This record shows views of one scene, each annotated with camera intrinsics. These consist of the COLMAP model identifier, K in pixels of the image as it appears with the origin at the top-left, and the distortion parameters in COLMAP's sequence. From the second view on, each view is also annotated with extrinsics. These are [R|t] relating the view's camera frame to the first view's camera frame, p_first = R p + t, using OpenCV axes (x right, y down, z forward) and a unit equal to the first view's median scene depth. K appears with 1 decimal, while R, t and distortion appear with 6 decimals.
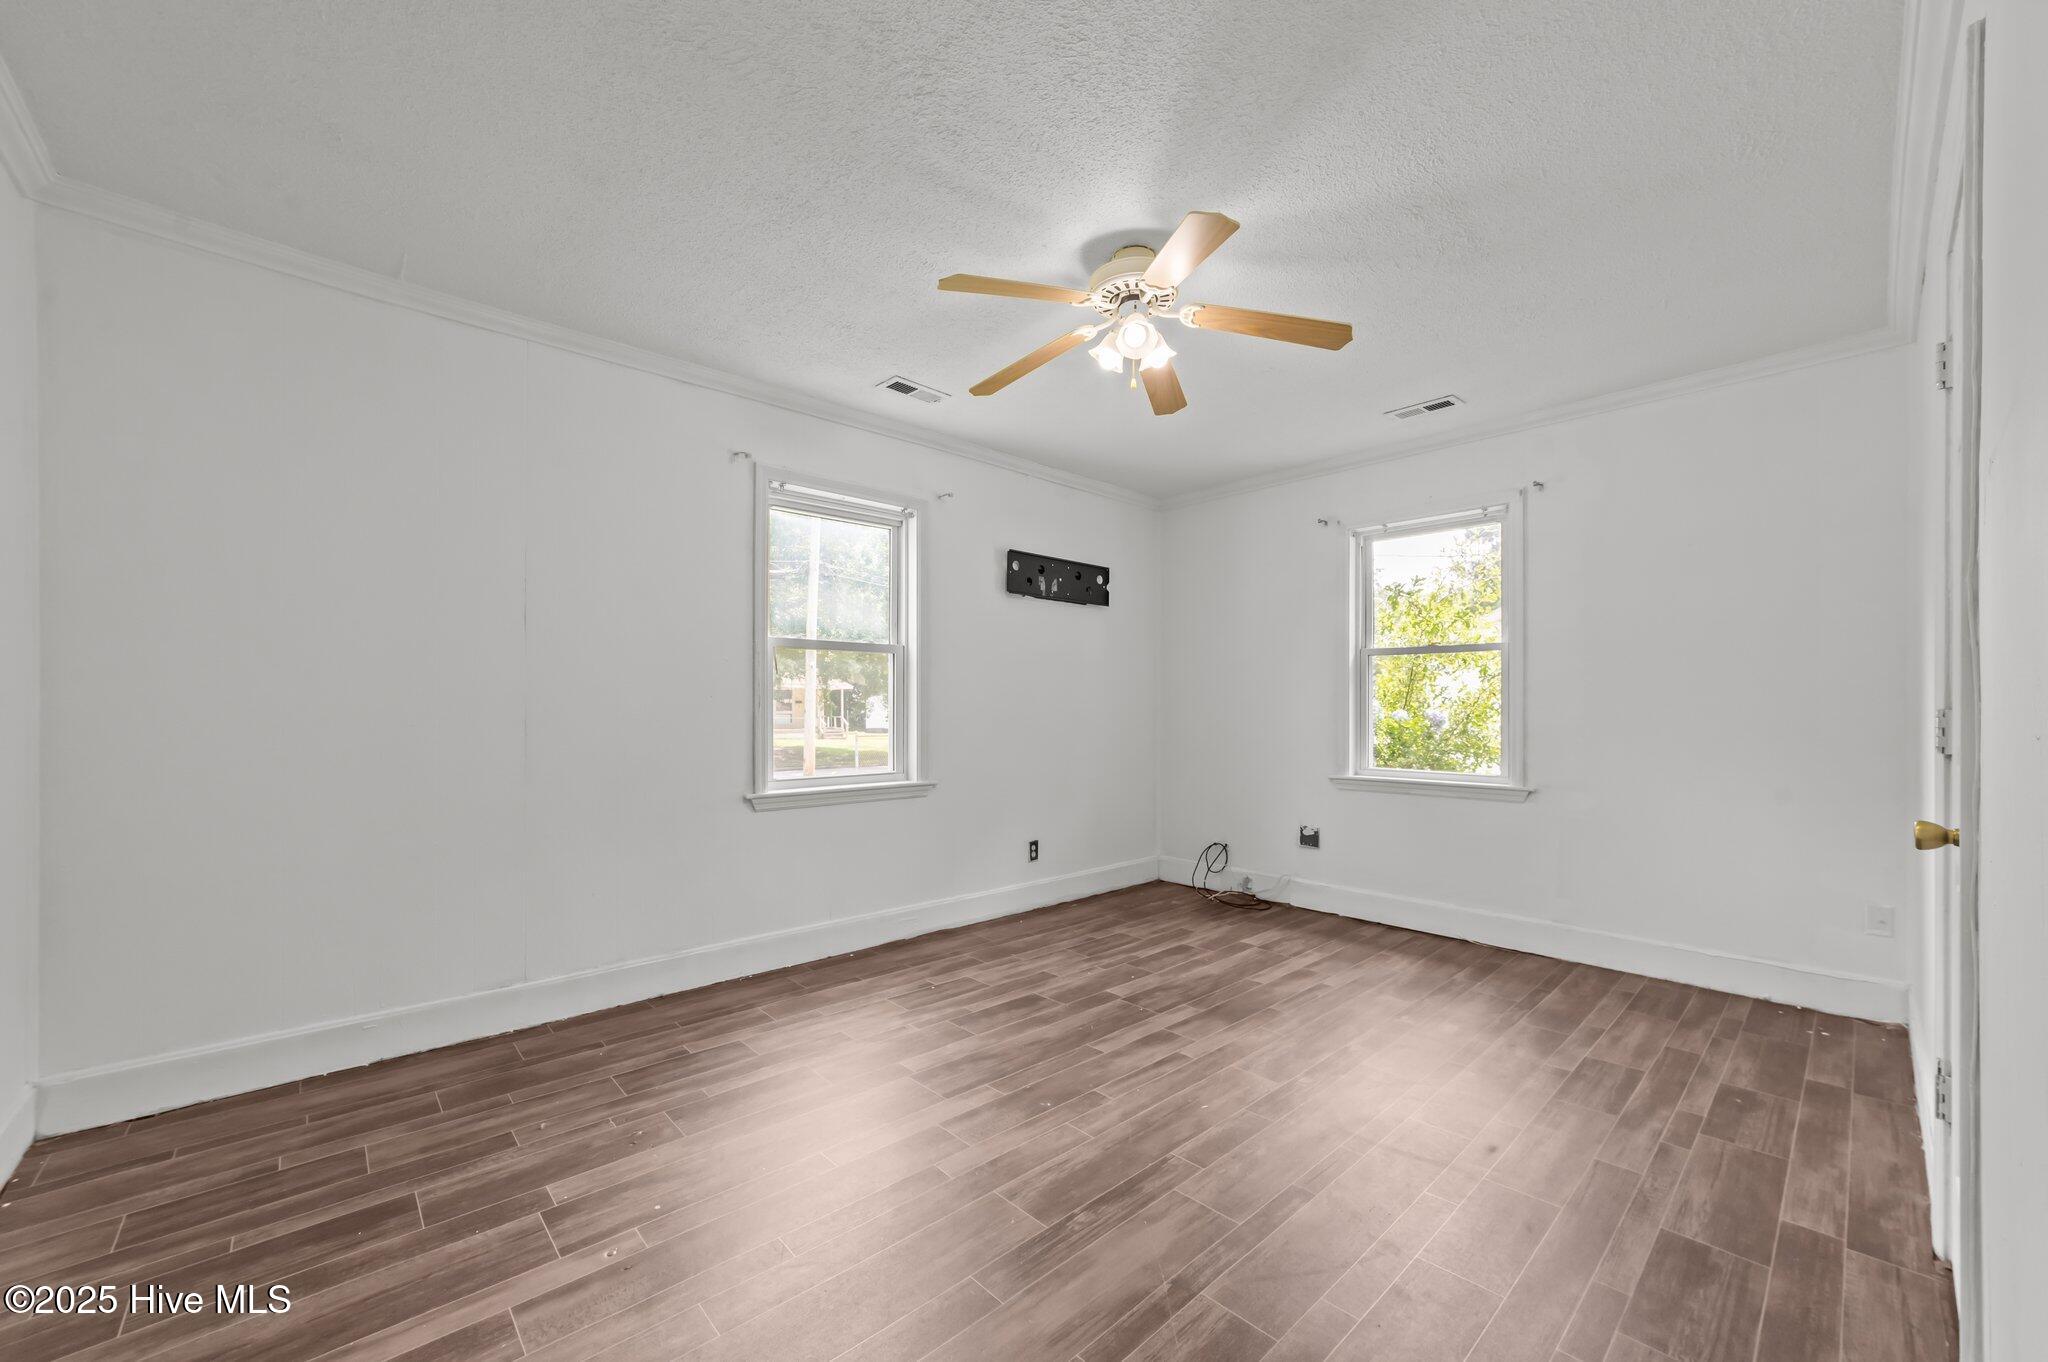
lens RADIAL K [[796.1, 0, 1021.9], [0, 796.1, 714.4], [0, 0, 1]] dist [-0.011433, 0.000460]
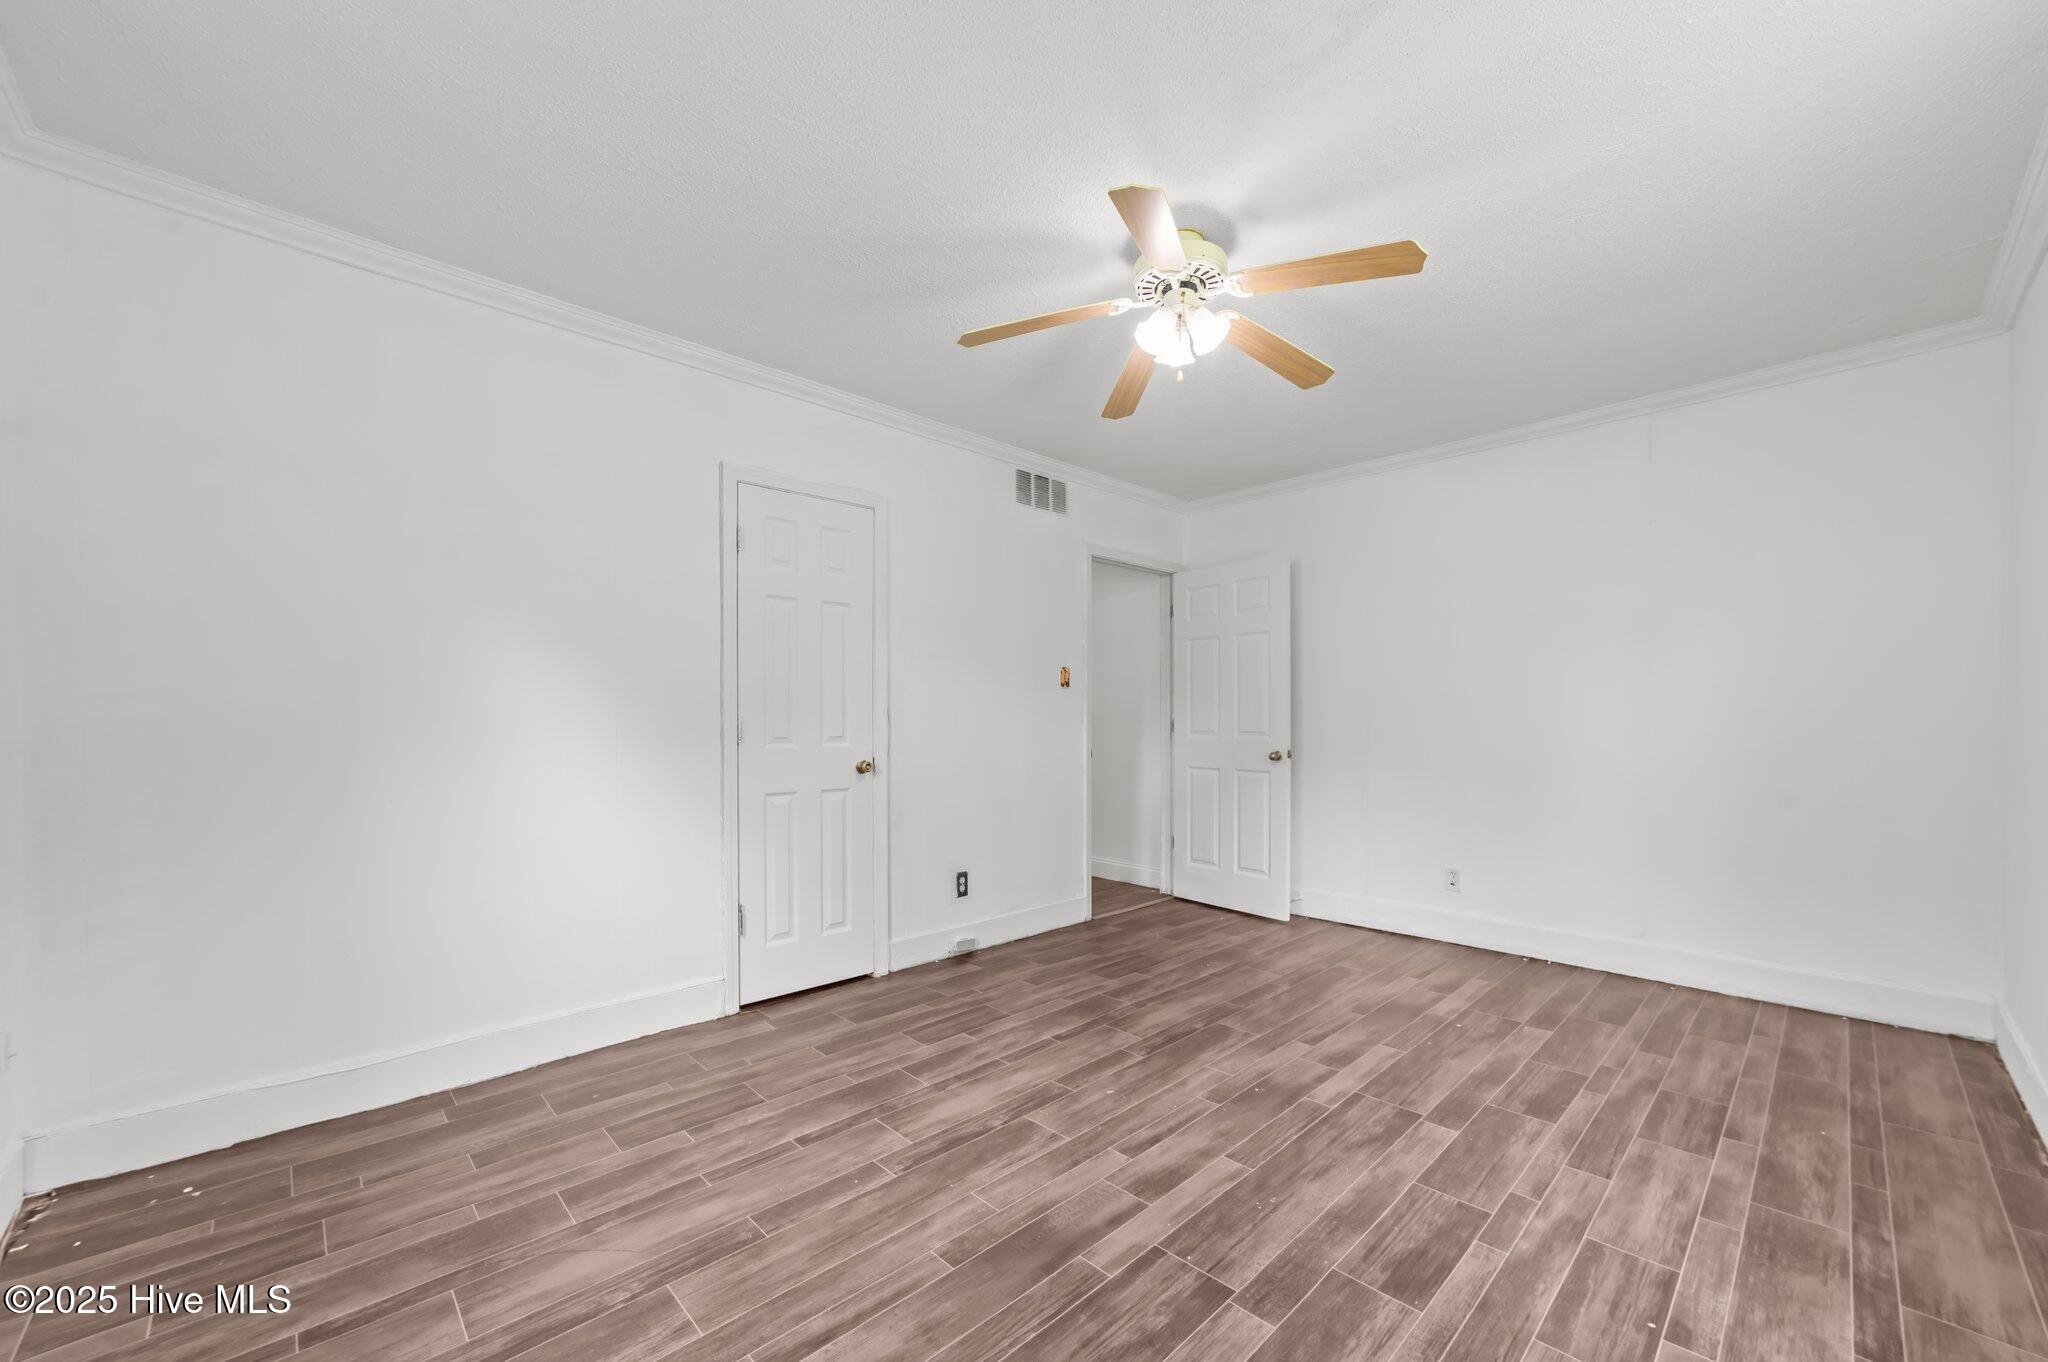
lens RADIAL K [[796.1, 0, 1021.9], [0, 796.1, 714.4], [0, 0, 1]] dist [-0.011433, 0.000460]
pose [[-0.999844, -0.000620, -0.017657, 0.236866], [-0.000559, 0.999994, -0.003460, -0.005064], [0.017659, -0.003450, -0.999838, 1.326247]]
